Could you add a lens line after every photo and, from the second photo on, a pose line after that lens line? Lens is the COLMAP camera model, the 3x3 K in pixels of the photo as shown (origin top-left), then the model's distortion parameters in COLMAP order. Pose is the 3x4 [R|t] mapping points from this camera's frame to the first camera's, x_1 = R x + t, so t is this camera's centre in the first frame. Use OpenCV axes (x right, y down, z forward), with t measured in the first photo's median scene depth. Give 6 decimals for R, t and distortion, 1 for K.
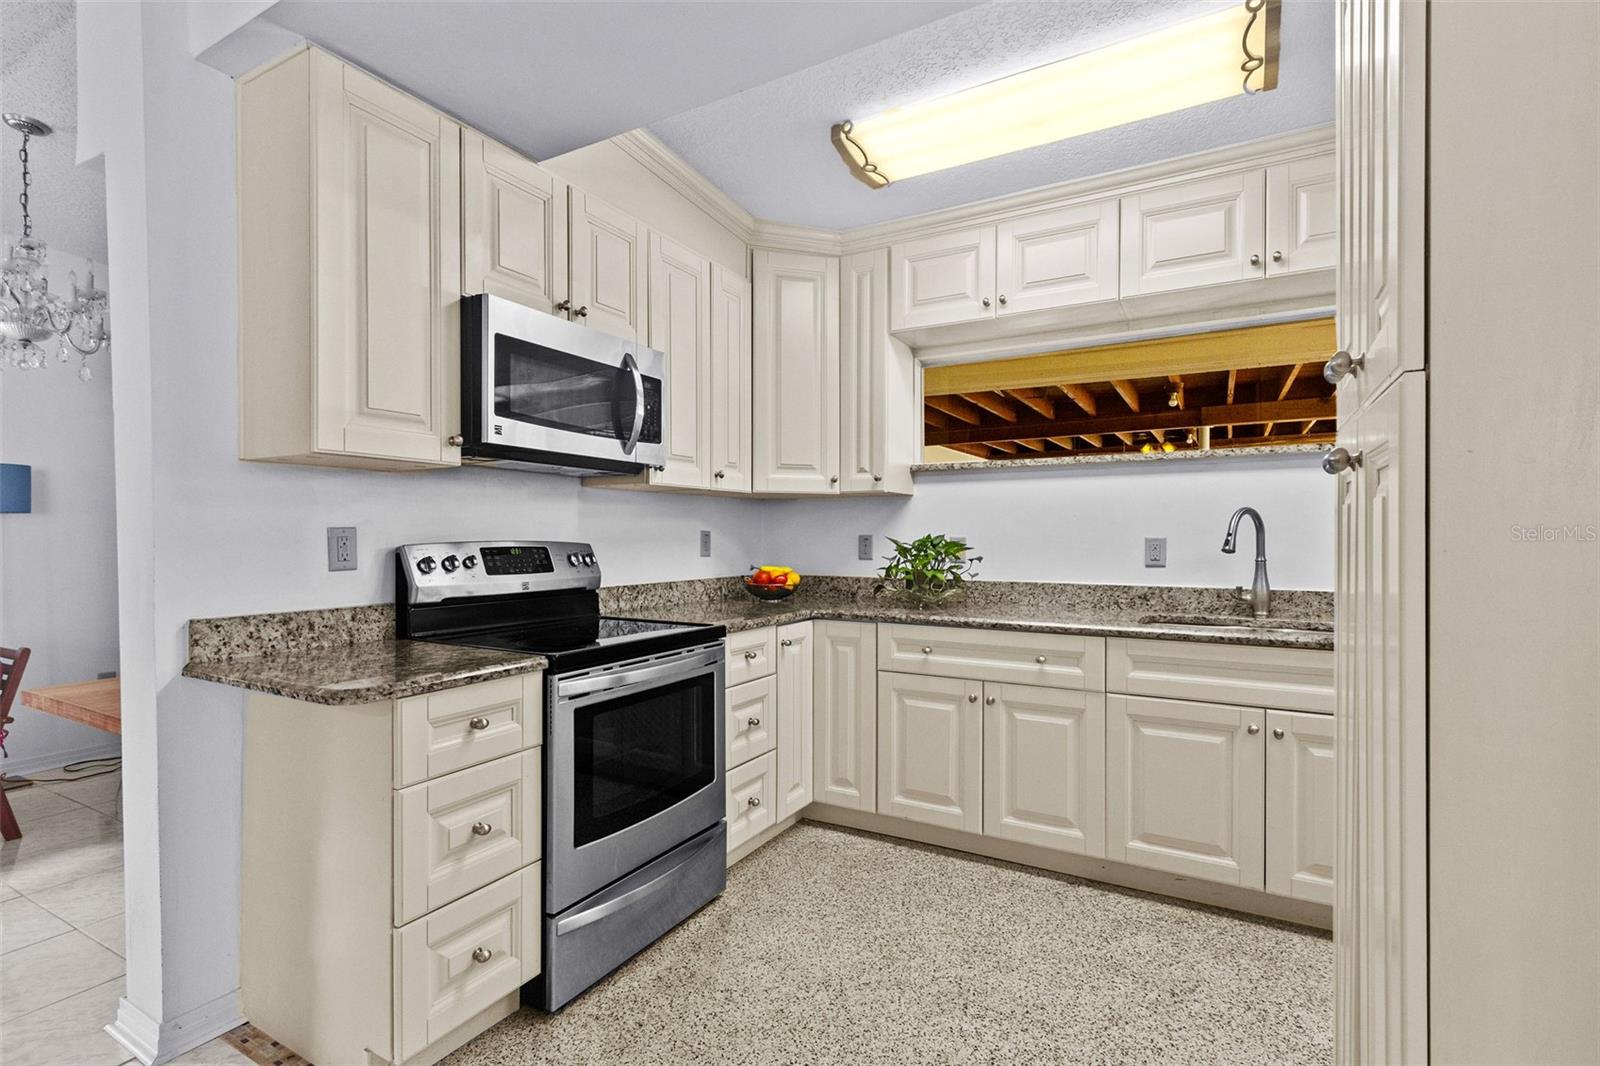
lens RADIAL K [[748.5, 0, 789.9], [0, 748.5, 539.0], [0, 0, 1]] dist [0.003968, 0.000387]
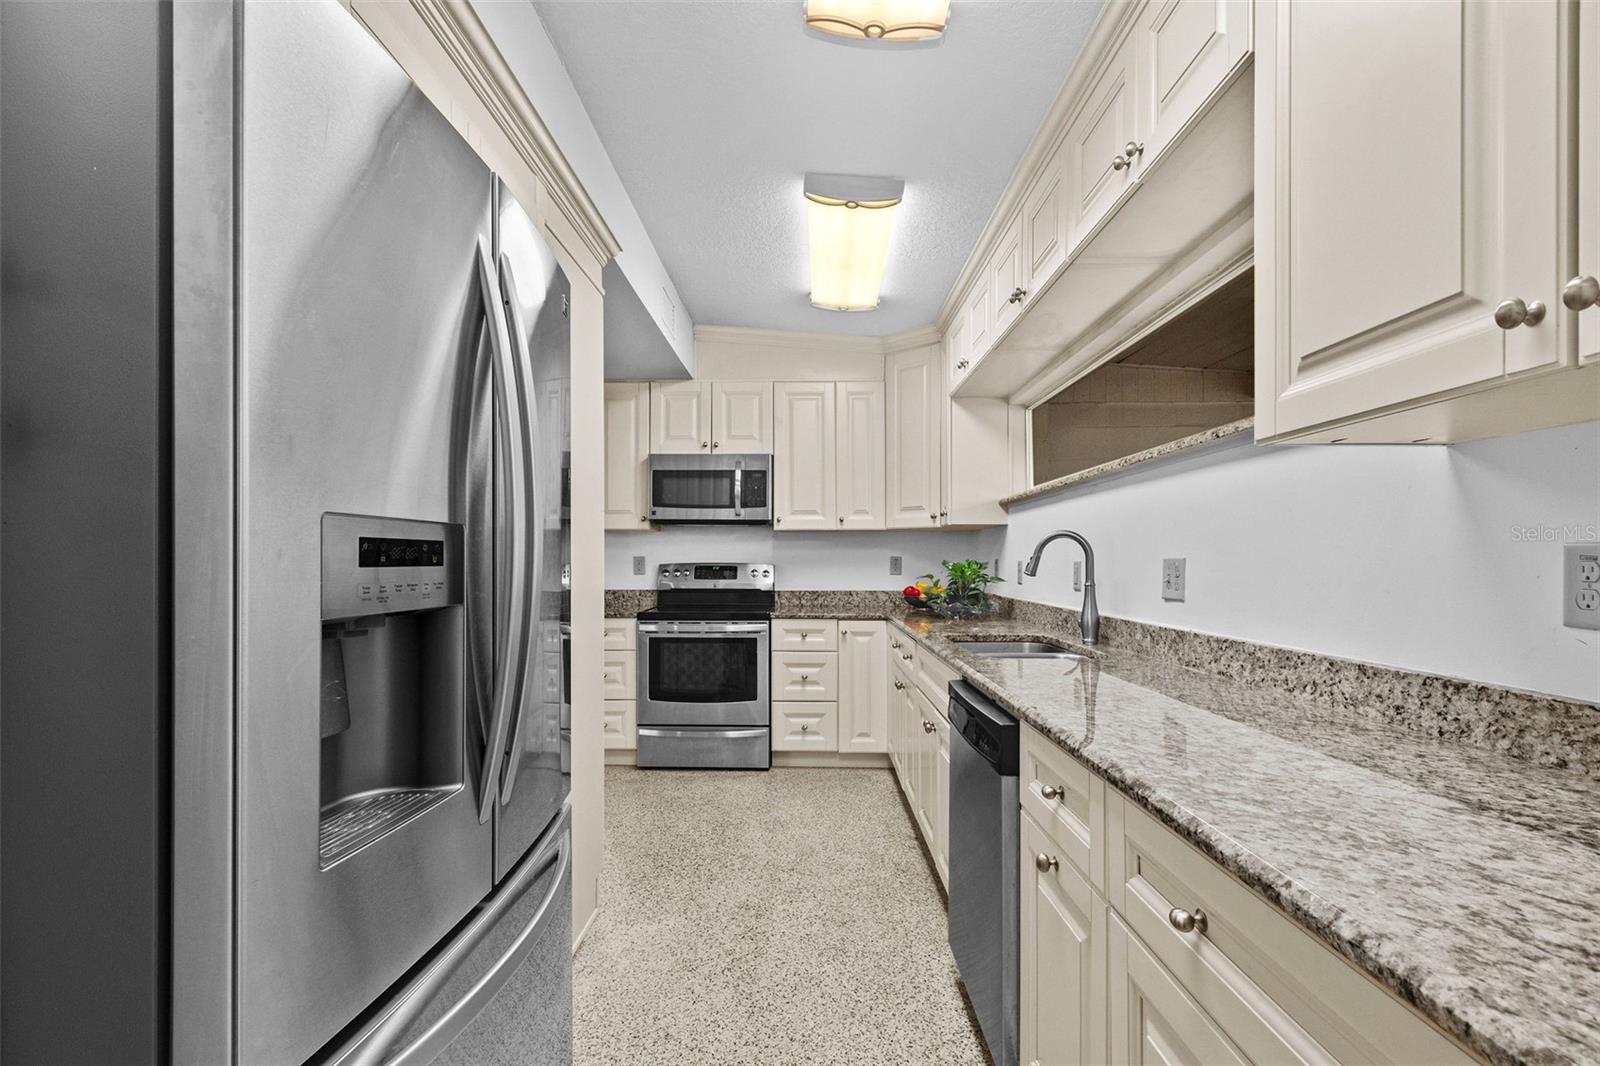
lens RADIAL K [[746.0, 0, 798.7], [0, 746.0, 559.6], [0, 0, 1]] dist [0.000900, 0.000049]
pose [[0.487404, -0.001528, -0.873175, 1.283461], [-0.003693, 0.999986, -0.003811, 0.001200], [0.873169, 0.005082, 0.487391, 0.208043]]
